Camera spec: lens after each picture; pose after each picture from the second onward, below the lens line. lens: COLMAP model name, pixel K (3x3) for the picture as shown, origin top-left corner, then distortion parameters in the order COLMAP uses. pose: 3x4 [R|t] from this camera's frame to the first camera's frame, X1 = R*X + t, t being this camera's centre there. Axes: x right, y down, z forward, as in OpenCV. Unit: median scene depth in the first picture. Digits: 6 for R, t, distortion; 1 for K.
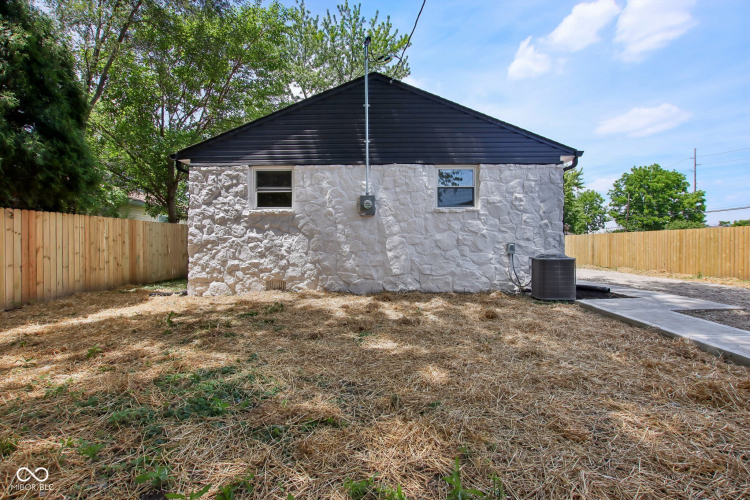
lens RADIAL K [[350.1, 0, 375.1], [0, 350.1, 247.9], [0, 0, 1]] dist [-0.033067, 0.004693]
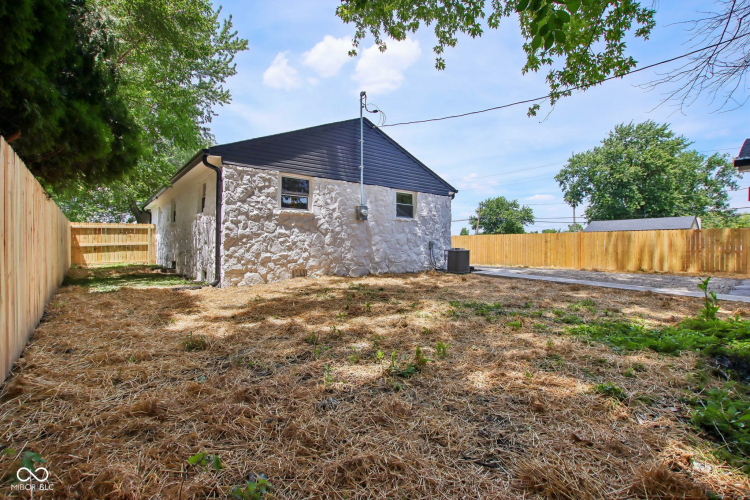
lens RADIAL K [[350.1, 0, 380.9], [0, 350.1, 248.2], [0, 0, 1]] dist [-0.033067, 0.004693]
pose [[0.765307, 0.003573, 0.643656, -0.851390], [-0.001311, 0.999991, -0.003993, 0.023993], [-0.643664, 0.002212, 0.765305, -0.111302]]
